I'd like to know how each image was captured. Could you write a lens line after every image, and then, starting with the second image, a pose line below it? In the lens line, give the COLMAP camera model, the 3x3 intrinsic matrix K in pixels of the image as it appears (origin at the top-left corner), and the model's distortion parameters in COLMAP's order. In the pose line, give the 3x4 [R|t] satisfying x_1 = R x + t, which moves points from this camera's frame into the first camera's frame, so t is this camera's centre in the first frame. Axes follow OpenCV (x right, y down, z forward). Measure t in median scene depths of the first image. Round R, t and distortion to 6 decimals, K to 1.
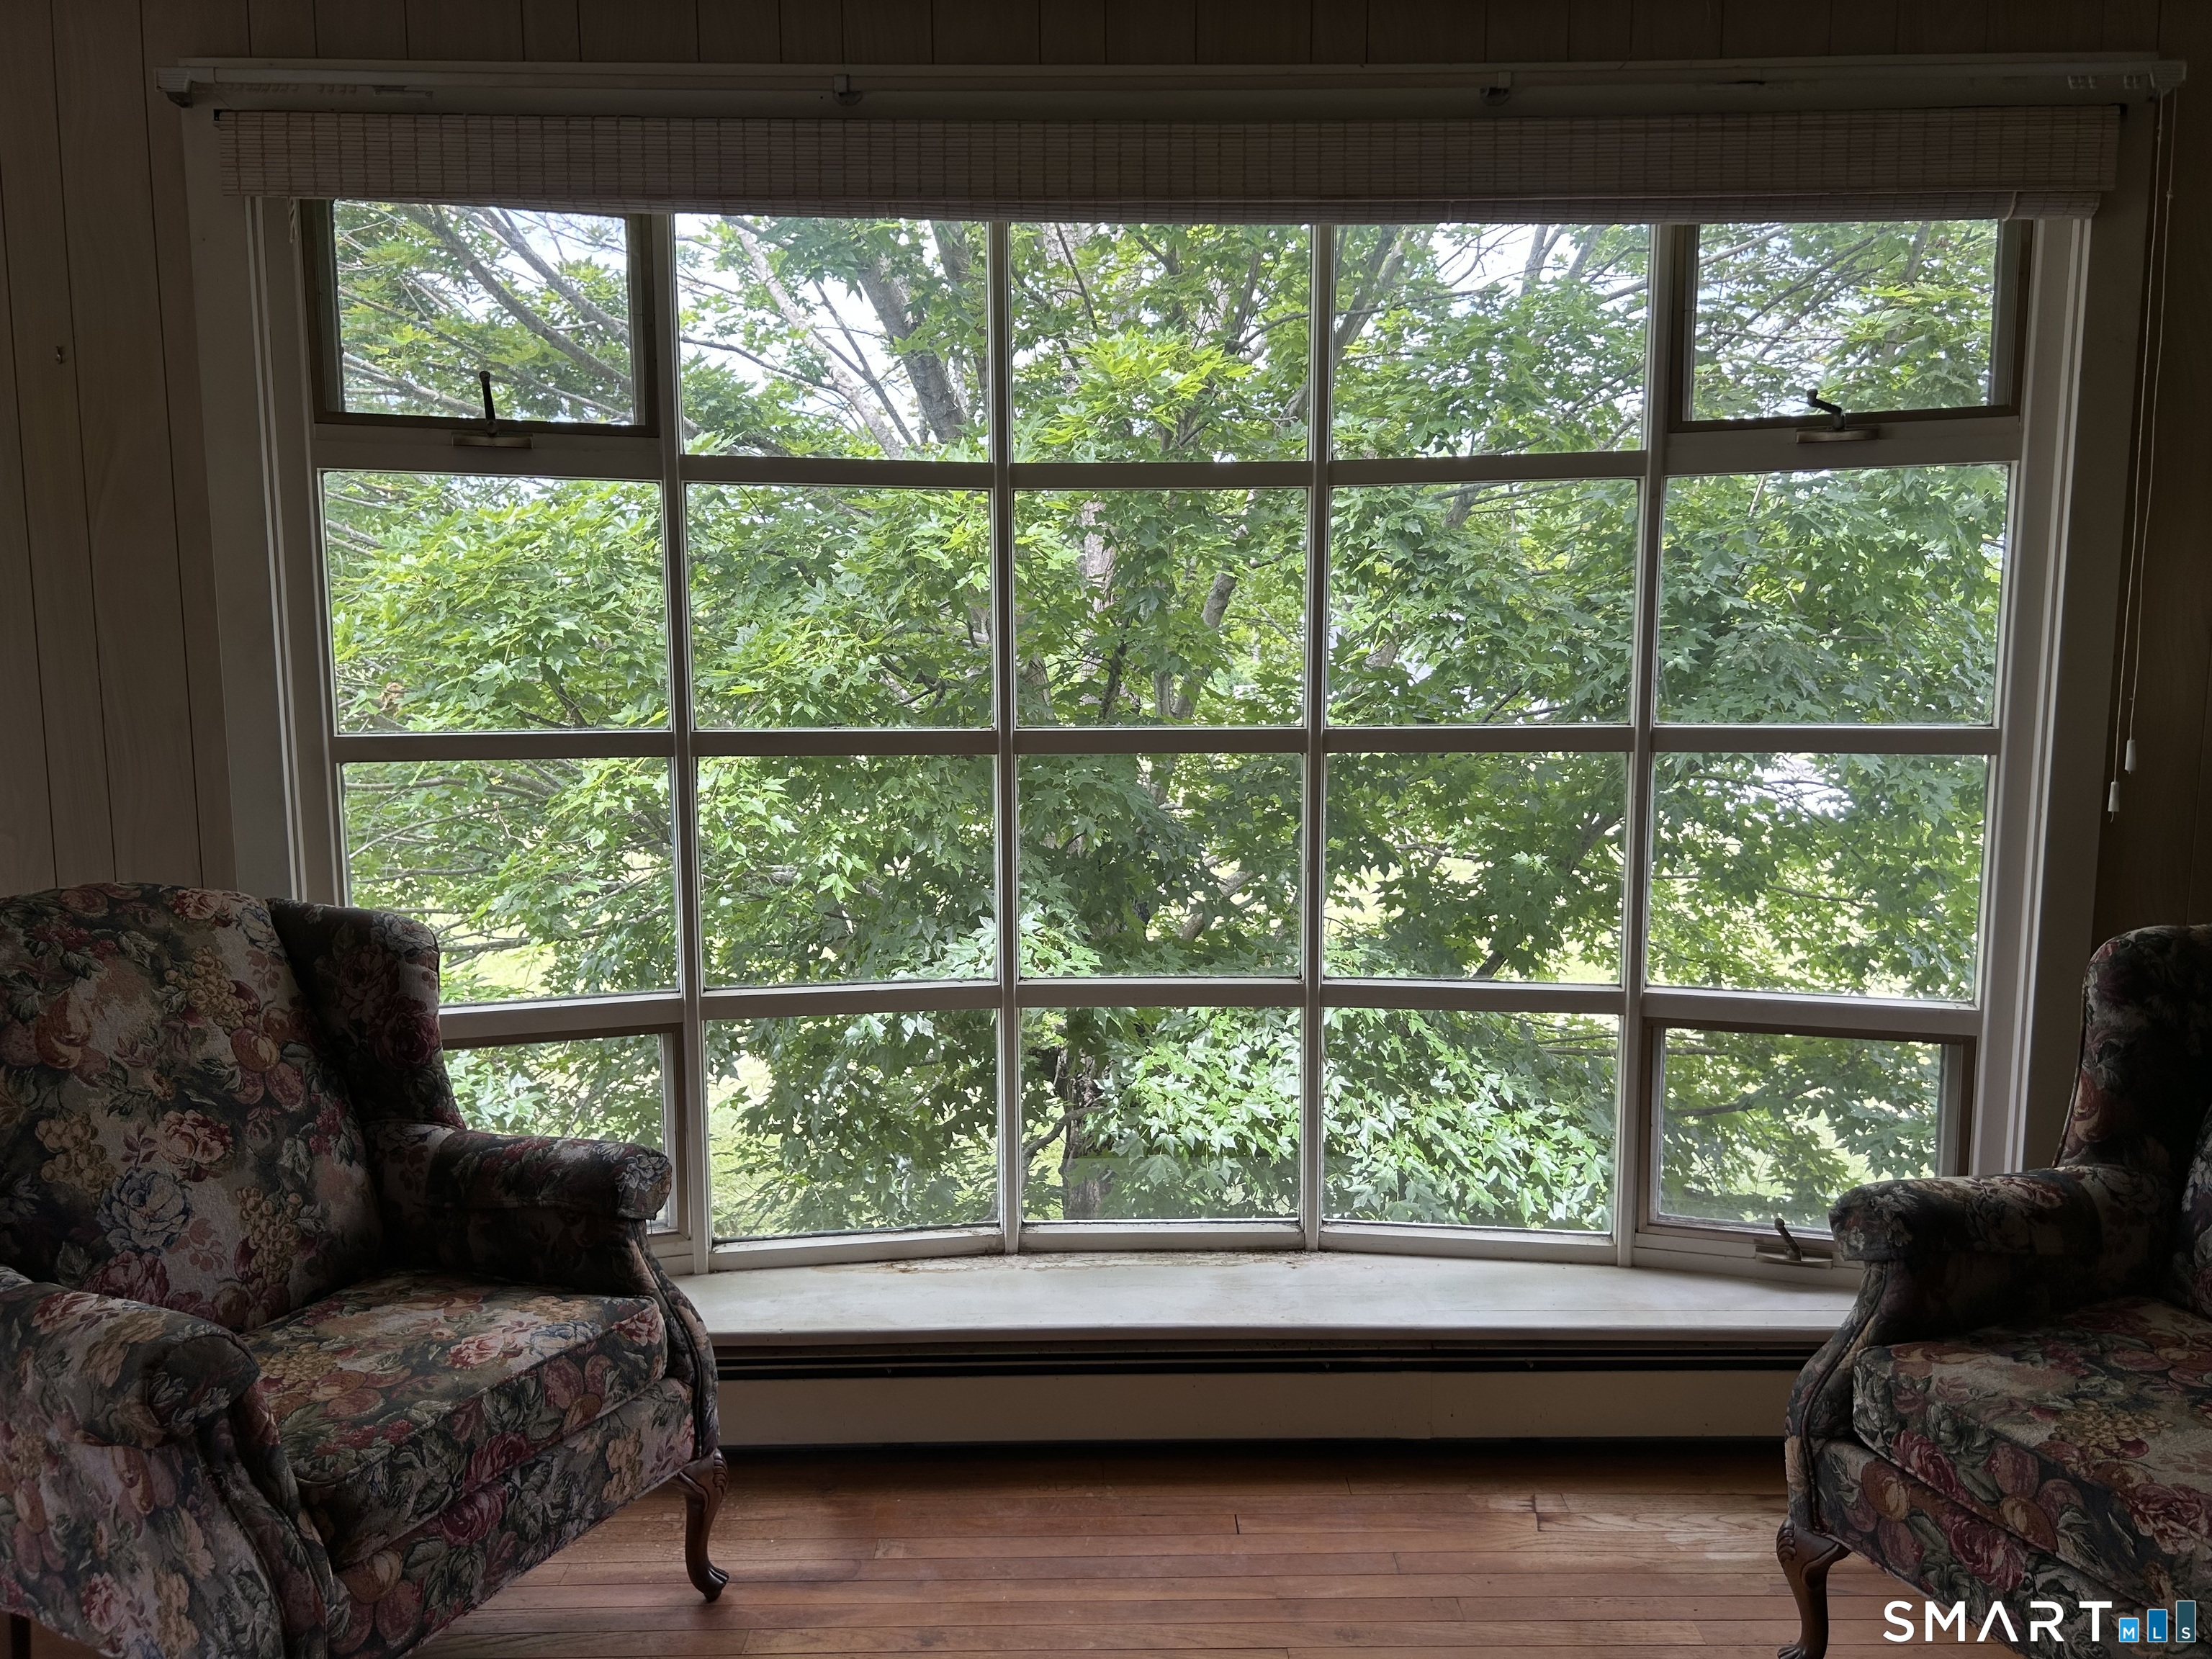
lens RADIAL K [[1747.1, 0, 1106.0], [0, 1747.1, 829.5], [0, 0, 1]] dist [0.036031, -0.000199]
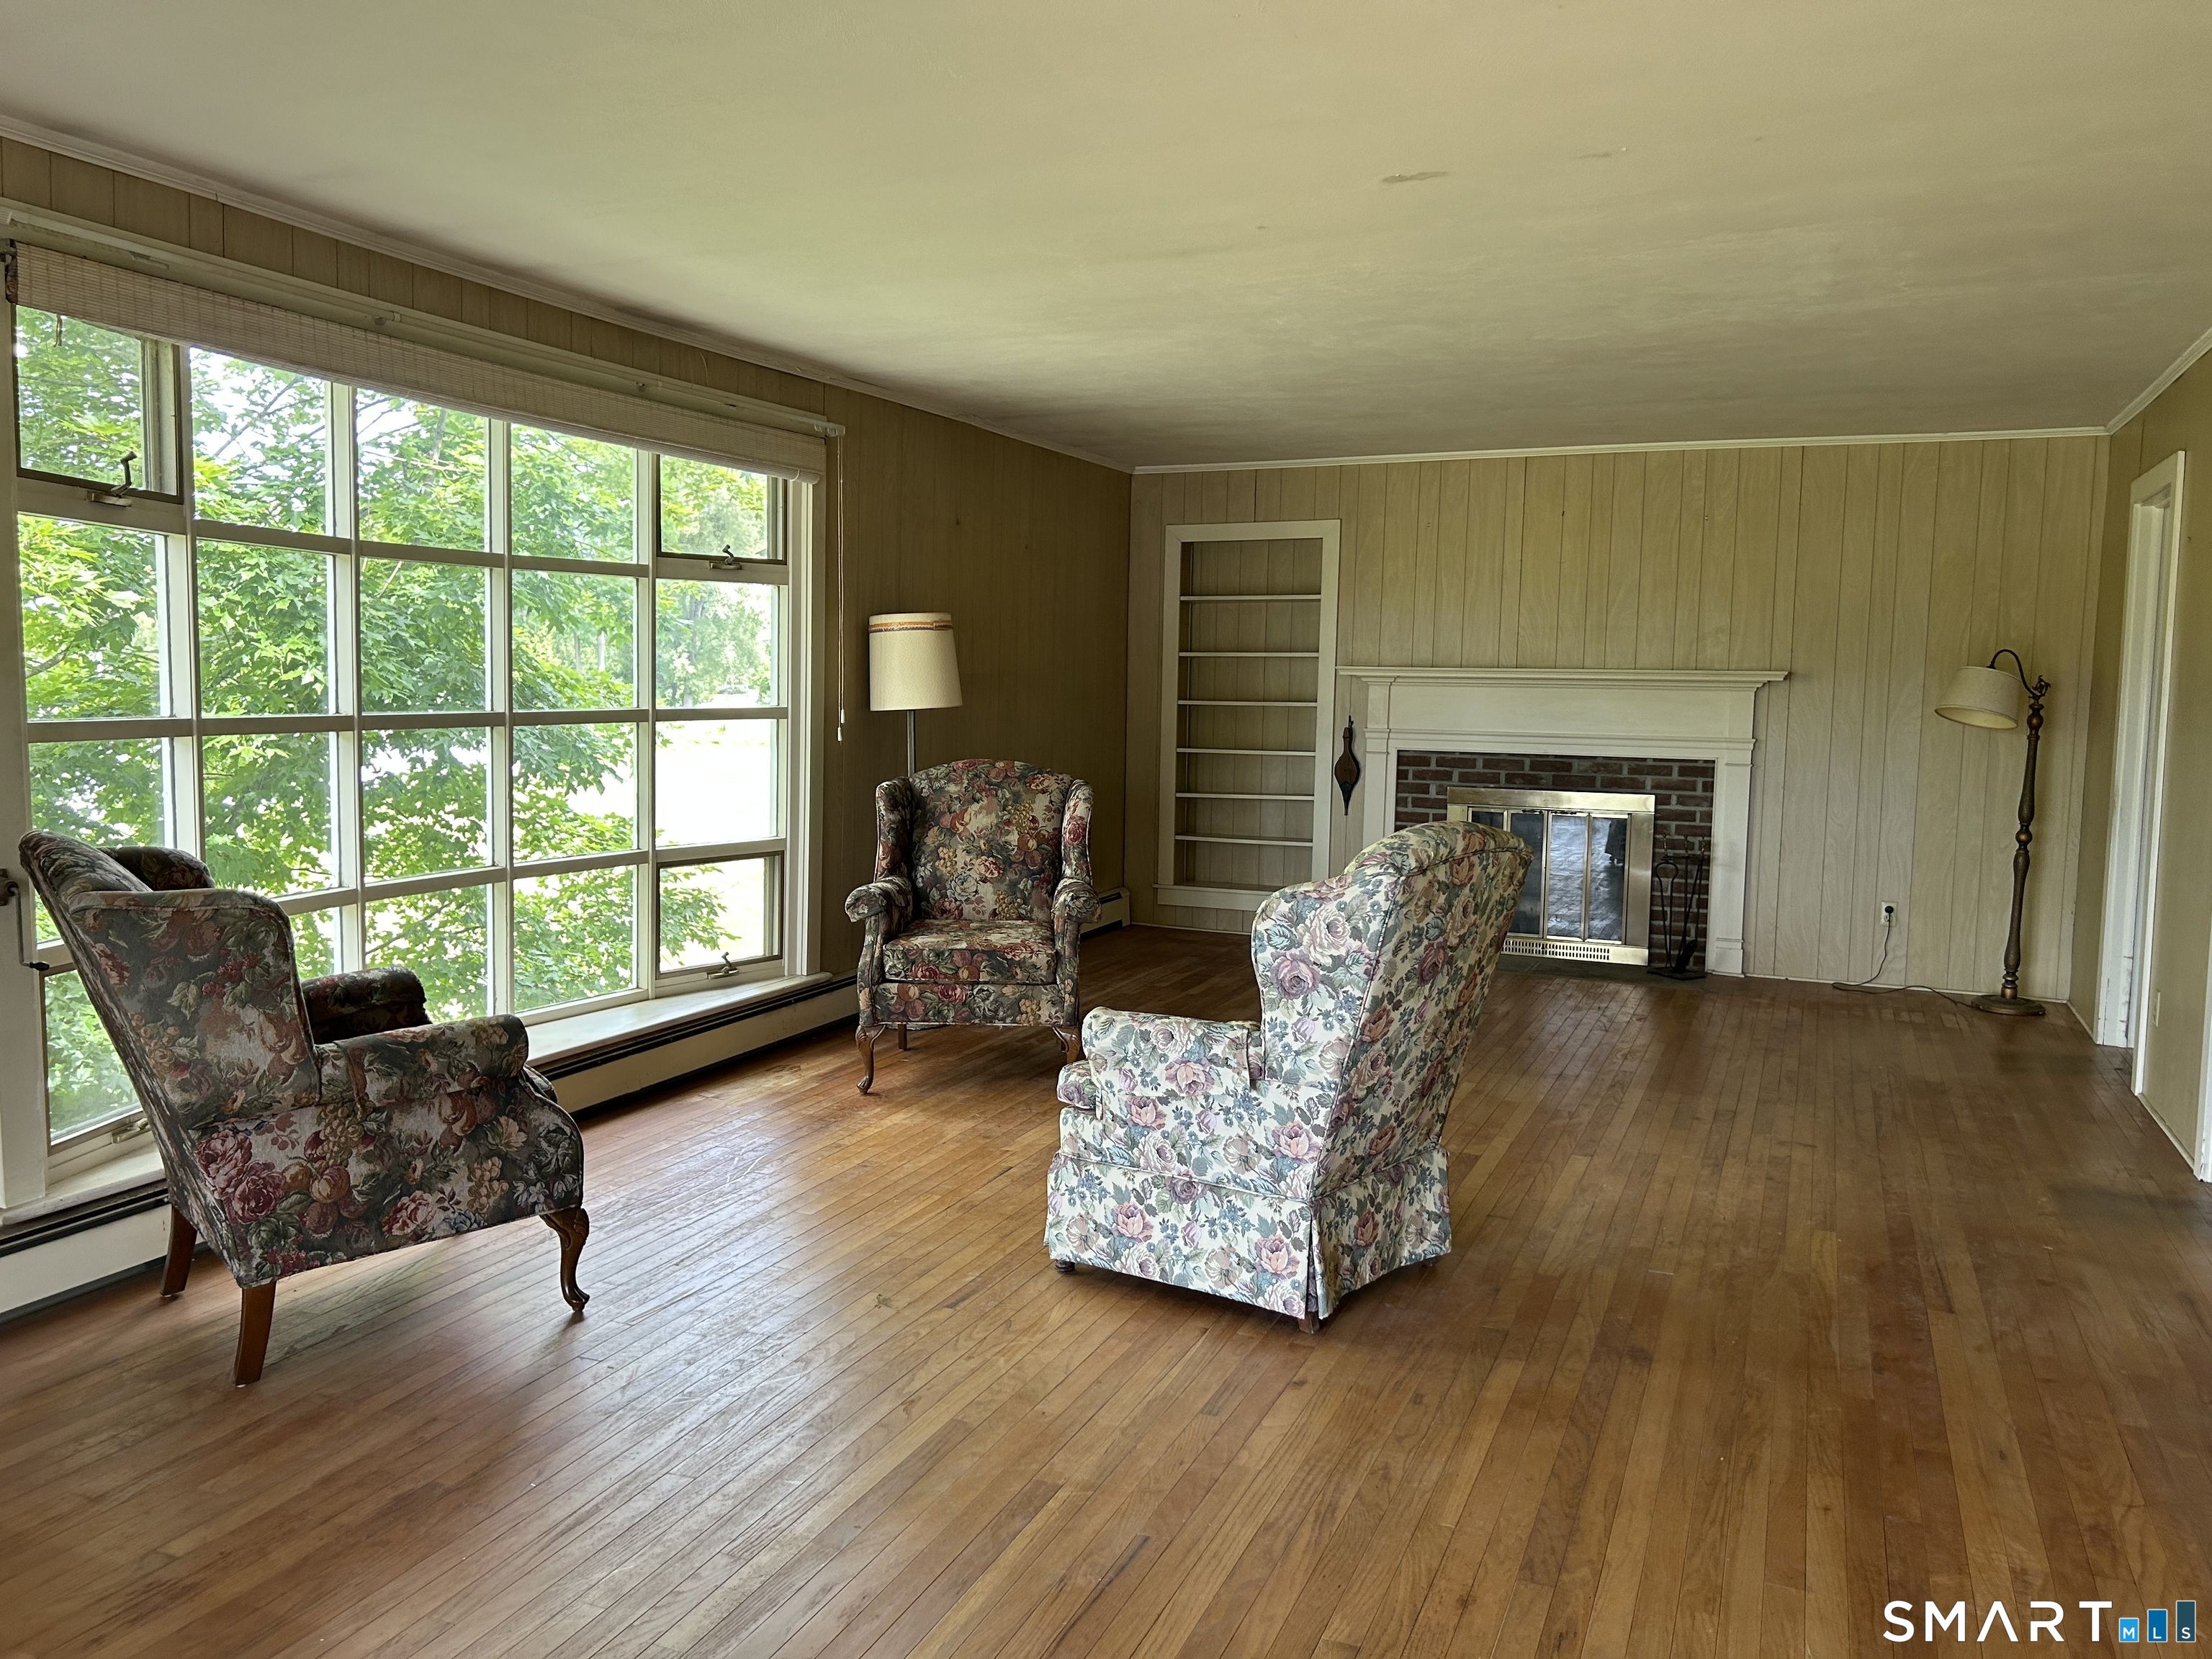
lens RADIAL K [[1747.1, 0, 1106.0], [0, 1747.1, 829.5], [0, 0, 1]] dist [0.036031, -0.000199]
pose [[0.392388, -0.073092, 0.916891, -1.349746], [0.117599, 0.992643, 0.028804, 0.081943], [-0.912251, 0.096523, 0.398097, -0.213237]]
